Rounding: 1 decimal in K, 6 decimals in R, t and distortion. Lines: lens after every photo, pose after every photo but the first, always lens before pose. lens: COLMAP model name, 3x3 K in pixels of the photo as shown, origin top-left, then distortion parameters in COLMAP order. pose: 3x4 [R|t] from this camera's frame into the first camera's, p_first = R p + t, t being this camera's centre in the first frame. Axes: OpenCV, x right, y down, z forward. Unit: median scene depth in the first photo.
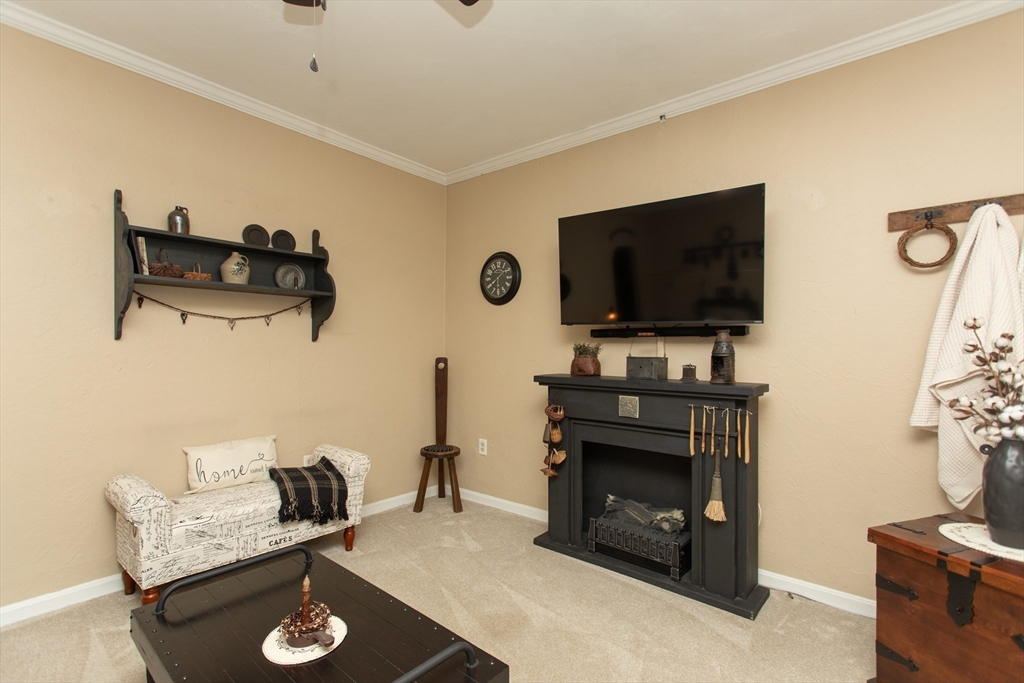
lens RADIAL K [[471.8, 0, 509.6], [0, 471.8, 345.3], [0, 0, 1]] dist [0.002614, 0.001118]
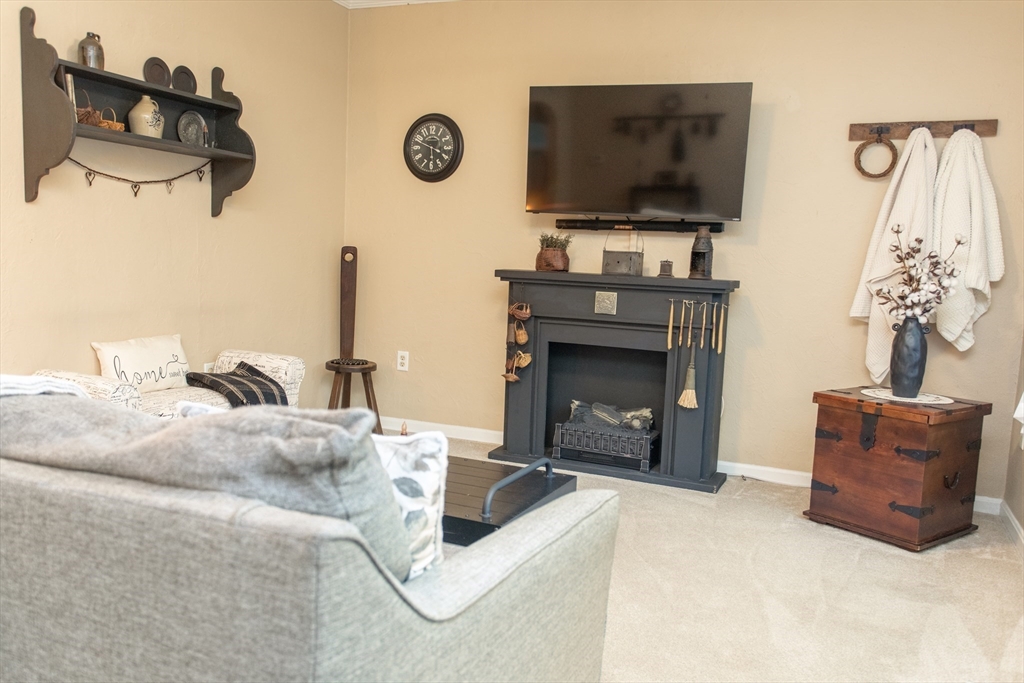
lens RADIAL K [[818.7, 0, 512.0], [0, 818.7, 341.5], [0, 0, 1]] dist [0.008723, 0.000990]
pose [[0.955038, 0.004721, 0.296446, -0.431211], [-0.039038, 0.993170, 0.109951, 0.034357], [-0.293902, -0.116580, 0.948699, -0.536636]]
